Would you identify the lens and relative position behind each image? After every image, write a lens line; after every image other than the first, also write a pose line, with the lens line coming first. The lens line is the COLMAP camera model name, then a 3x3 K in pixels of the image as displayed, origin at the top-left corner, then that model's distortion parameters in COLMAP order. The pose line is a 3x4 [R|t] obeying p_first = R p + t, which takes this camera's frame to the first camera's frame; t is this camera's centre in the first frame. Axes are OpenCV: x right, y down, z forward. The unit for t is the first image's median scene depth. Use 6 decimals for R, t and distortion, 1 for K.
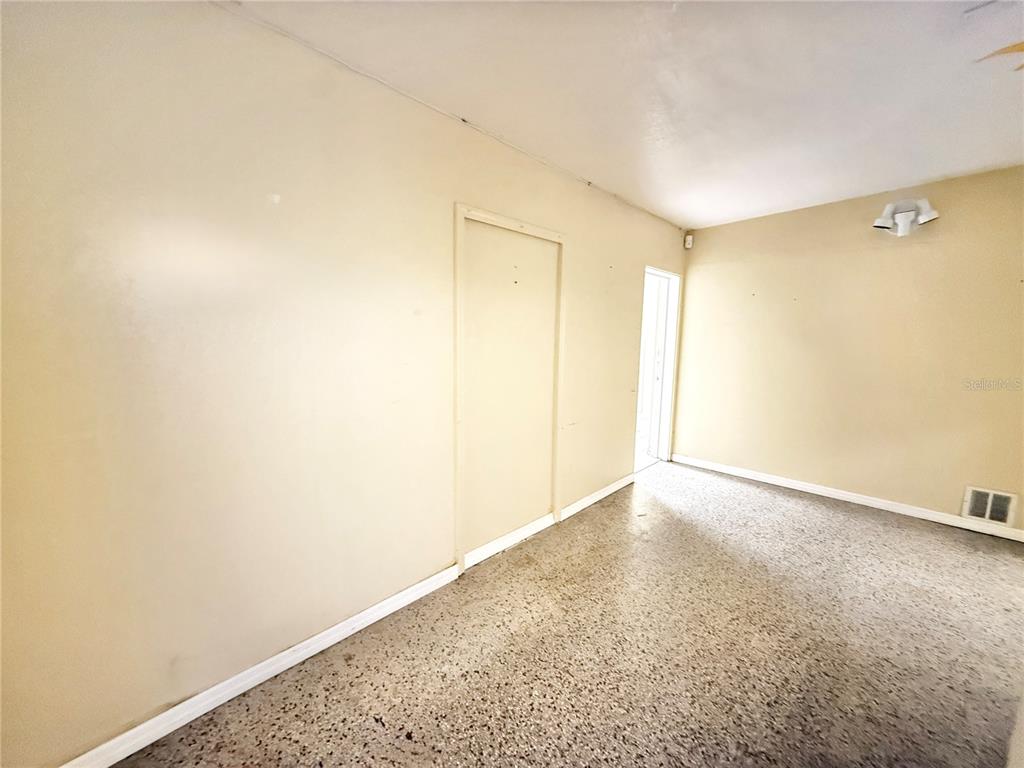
lens RADIAL K [[407.3, 0, 510.8], [0, 407.3, 385.1], [0, 0, 1]] dist [-0.002981, -0.000295]
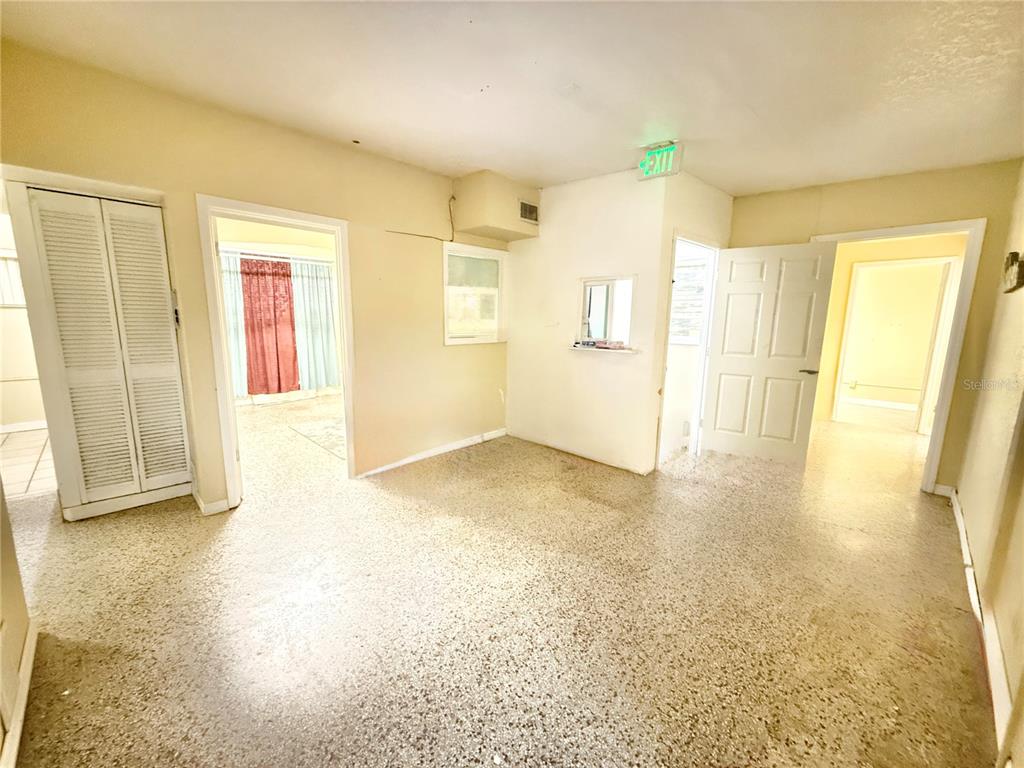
lens RADIAL K [[407.3, 0, 514.2], [0, 407.3, 385.8], [0, 0, 1]] dist [-0.002981, -0.000295]
pose [[-0.999458, -0.030833, 0.011519, 0.720089], [-0.026175, 0.956737, 0.289774, -0.162563], [-0.019955, 0.289315, -0.957026, 1.519444]]
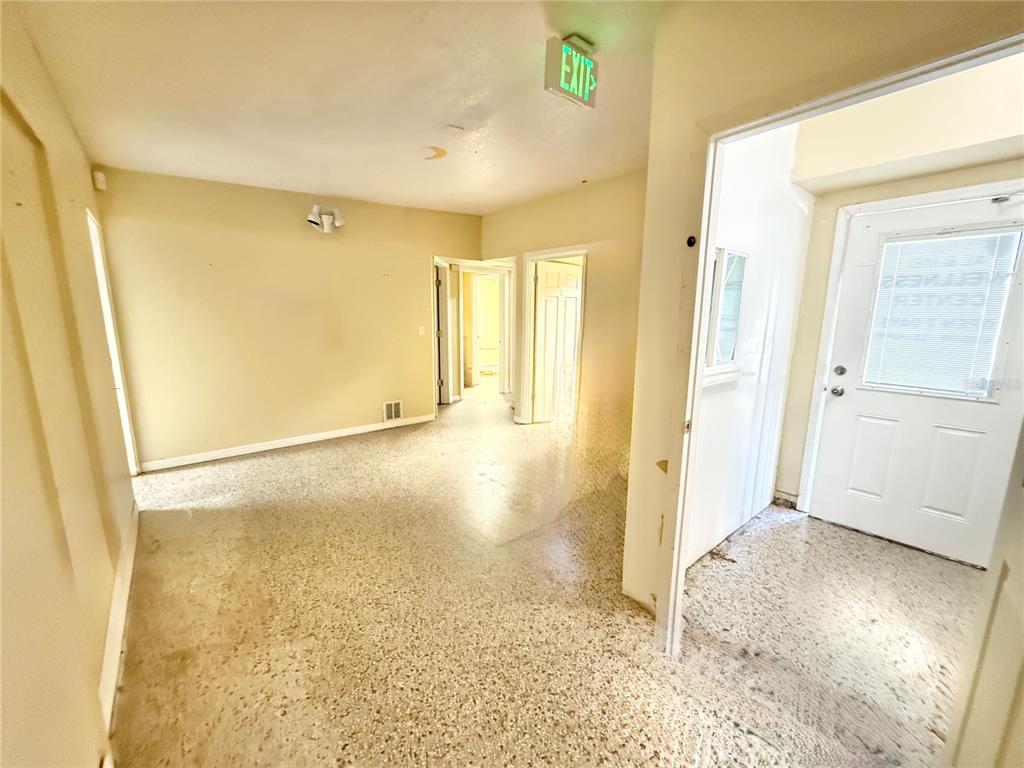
lens RADIAL K [[407.3, 0, 512.1], [0, 407.3, 384.6], [0, 0, 1]] dist [-0.002981, -0.000295]
pose [[0.101649, -0.186494, 0.977183, -0.451975], [0.123693, 0.977018, 0.173595, -0.043582], [-0.987100, 0.103225, 0.122381, 0.344717]]
